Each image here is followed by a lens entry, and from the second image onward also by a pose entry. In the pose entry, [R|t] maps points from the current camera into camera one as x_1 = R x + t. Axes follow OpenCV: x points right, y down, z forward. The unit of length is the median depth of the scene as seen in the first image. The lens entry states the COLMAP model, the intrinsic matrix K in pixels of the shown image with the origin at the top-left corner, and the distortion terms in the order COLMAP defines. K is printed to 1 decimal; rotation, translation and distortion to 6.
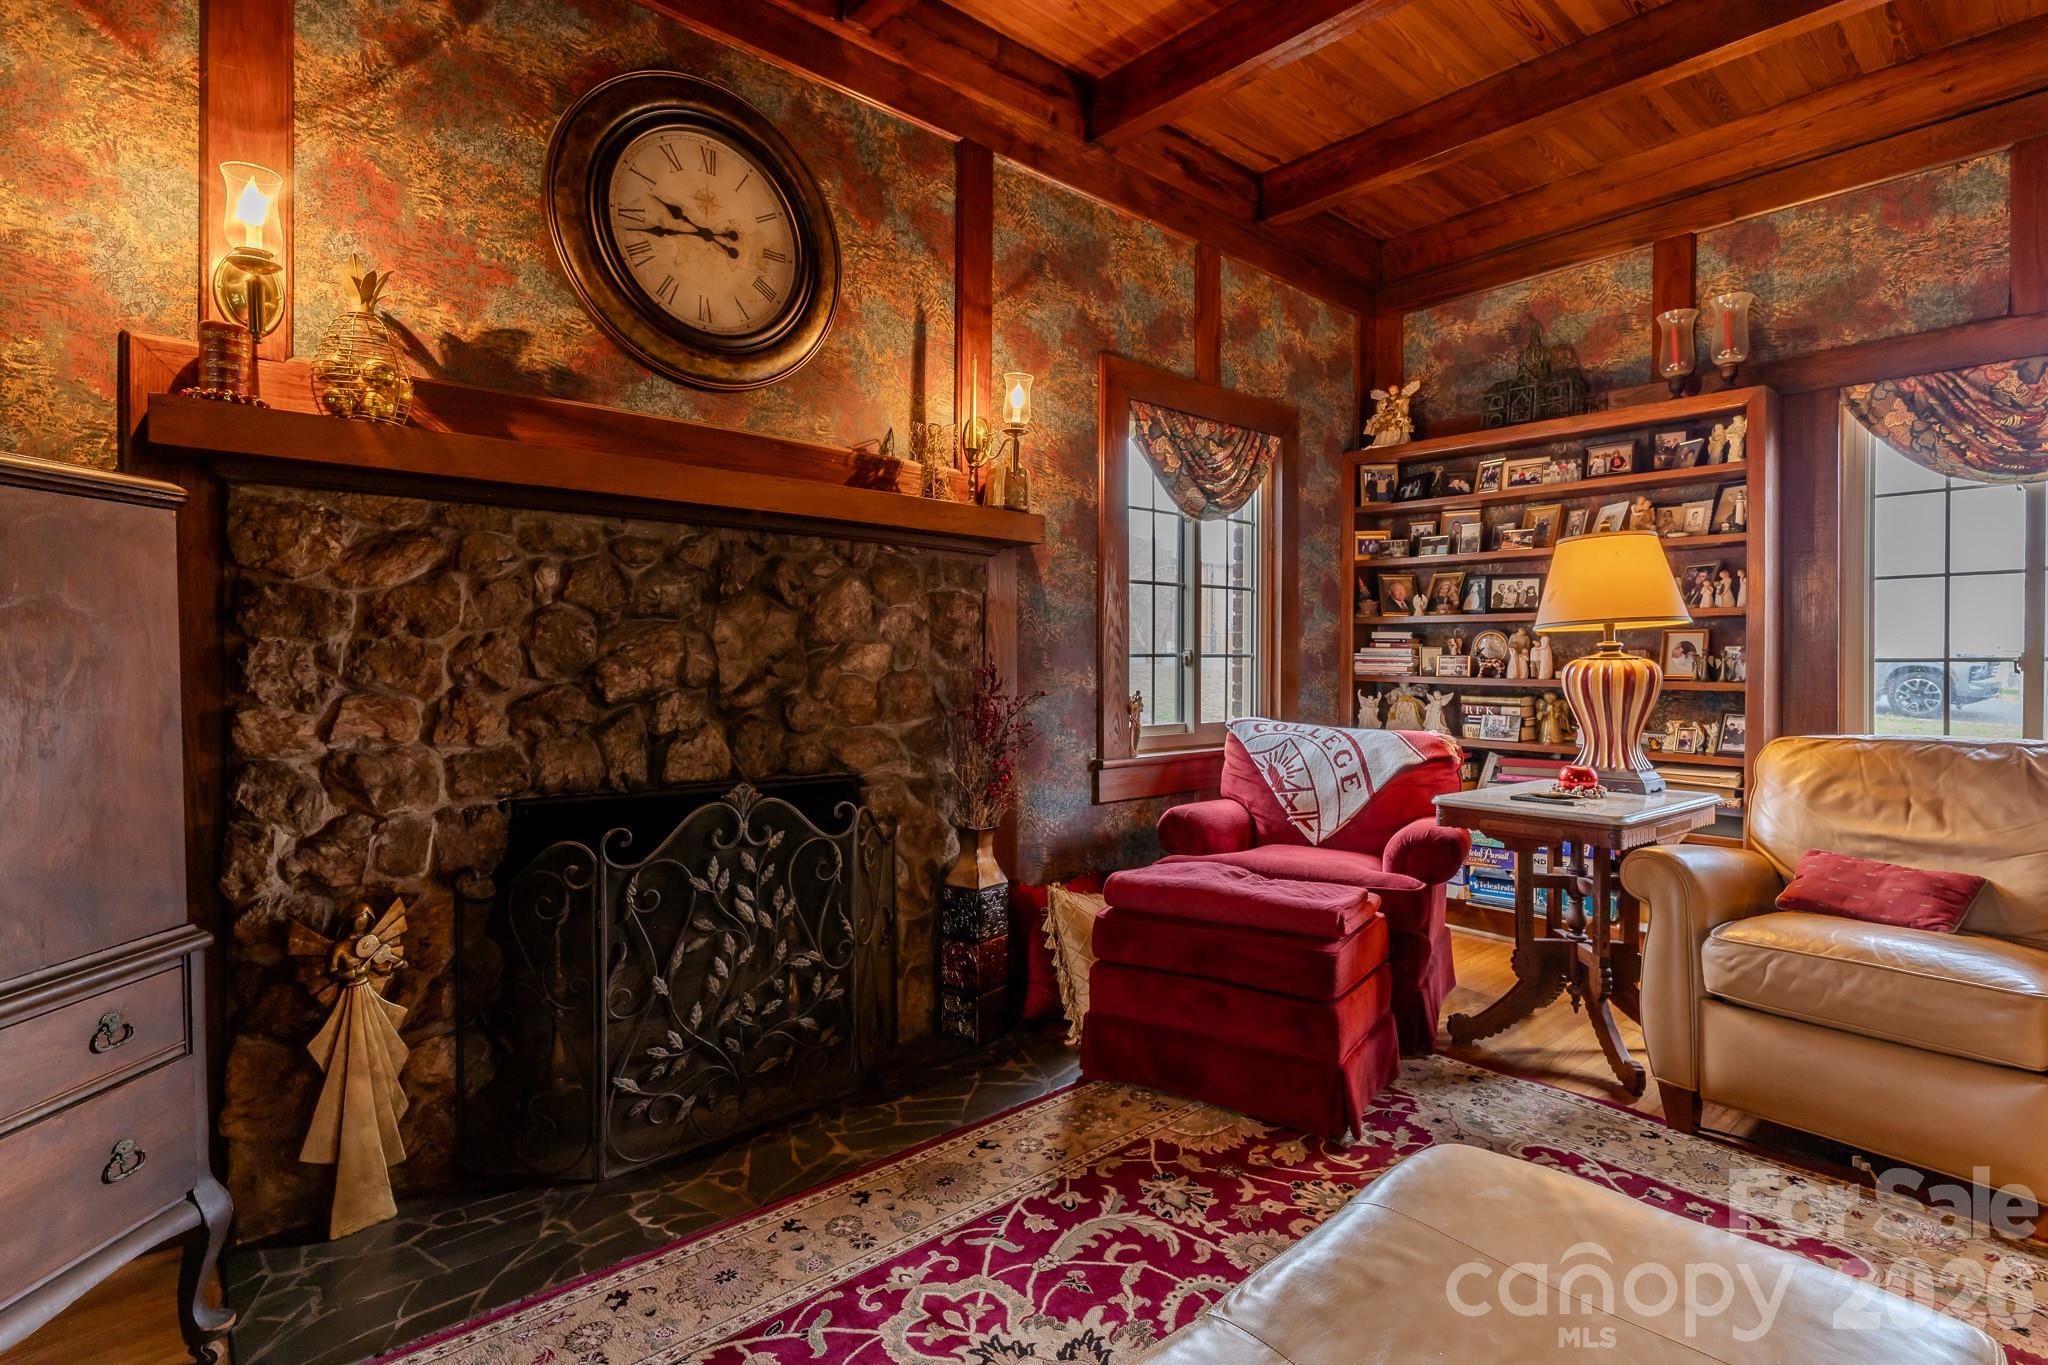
lens RADIAL K [[985.6, 0, 1030.5], [0, 985.6, 671.2], [0, 0, 1]] dist [-0.001616, 0.000583]
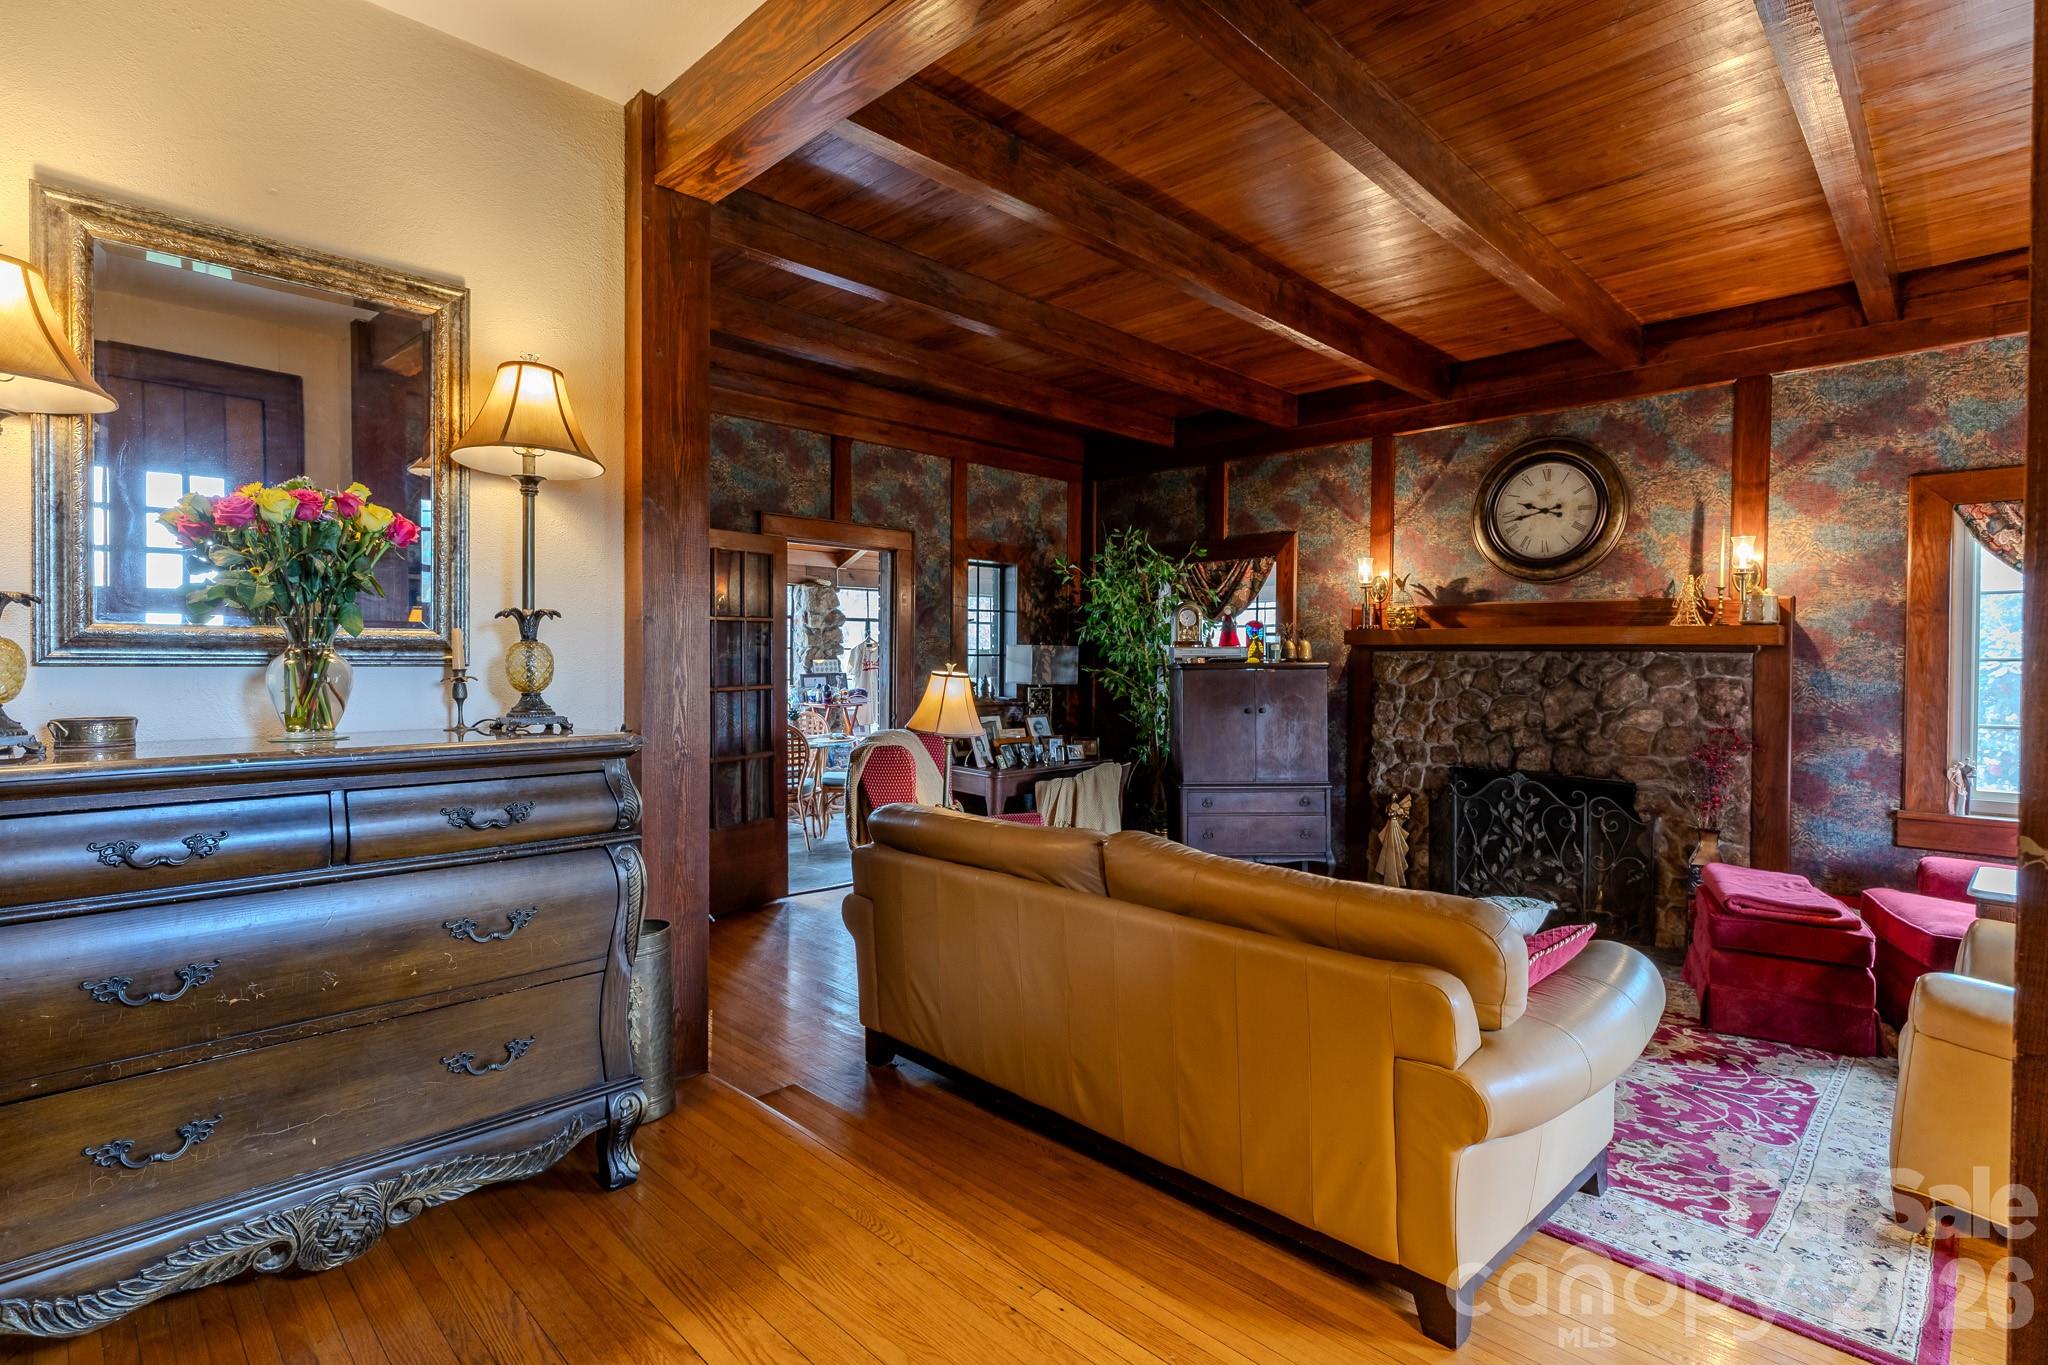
lens RADIAL K [[985.6, 0, 1029.3], [0, 985.6, 670.9], [0, 0, 1]] dist [-0.001616, 0.000583]
pose [[0.068086, 0.013318, -0.997591, 1.742257], [-0.014677, 0.999816, 0.012346, -0.118138], [0.997572, 0.013801, 0.068269, -0.235674]]
